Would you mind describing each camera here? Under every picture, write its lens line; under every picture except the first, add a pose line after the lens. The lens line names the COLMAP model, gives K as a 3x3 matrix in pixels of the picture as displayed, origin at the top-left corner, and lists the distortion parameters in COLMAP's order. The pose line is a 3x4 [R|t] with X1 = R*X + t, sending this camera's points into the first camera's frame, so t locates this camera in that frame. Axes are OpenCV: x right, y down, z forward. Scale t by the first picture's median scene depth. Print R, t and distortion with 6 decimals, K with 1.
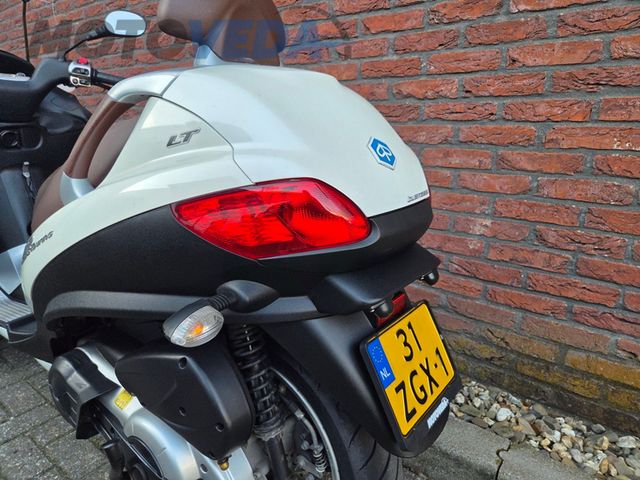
lens RADIAL K [[431.3, 0, 322.6], [0, 431.3, 238.6], [0, 0, 1]] dist [0.067849, -0.056174]
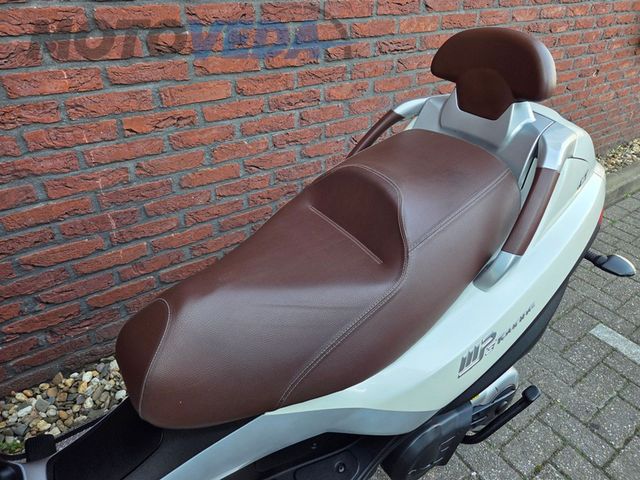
lens RADIAL K [[431.3, 0, 322.8], [0, 431.3, 235.8], [0, 0, 1]] dist [0.067849, -0.056174]
pose [[0.272594, -0.513264, 0.813789, -1.530204], [0.232037, 0.855926, 0.462114, -0.621933], [-0.933730, 0.062859, 0.352417, 1.109910]]
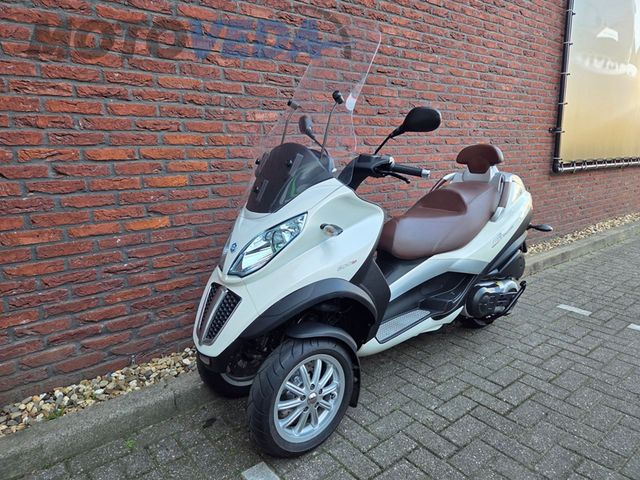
lens RADIAL K [[431.3, 0, 315.3], [0, 431.3, 234.0], [0, 0, 1]] dist [0.067849, -0.056174]
pose [[0.221919, -0.188772, 0.956618, -3.011146], [0.272959, 0.953882, 0.124910, -0.579113], [-0.936080, 0.233398, 0.263211, 1.372172]]
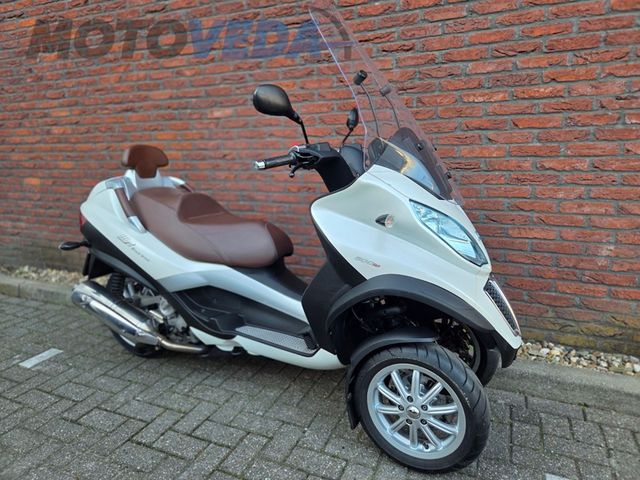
lens RADIAL K [[431.3, 0, 315.5], [0, 431.3, 239.0], [0, 0, 1]] dist [0.067849, -0.056174]
pose [[0.970449, -0.074010, 0.229674, -1.102661], [0.087138, 0.995061, -0.047540, -0.092473], [-0.225022, 0.066149, 0.972106, -0.331163]]
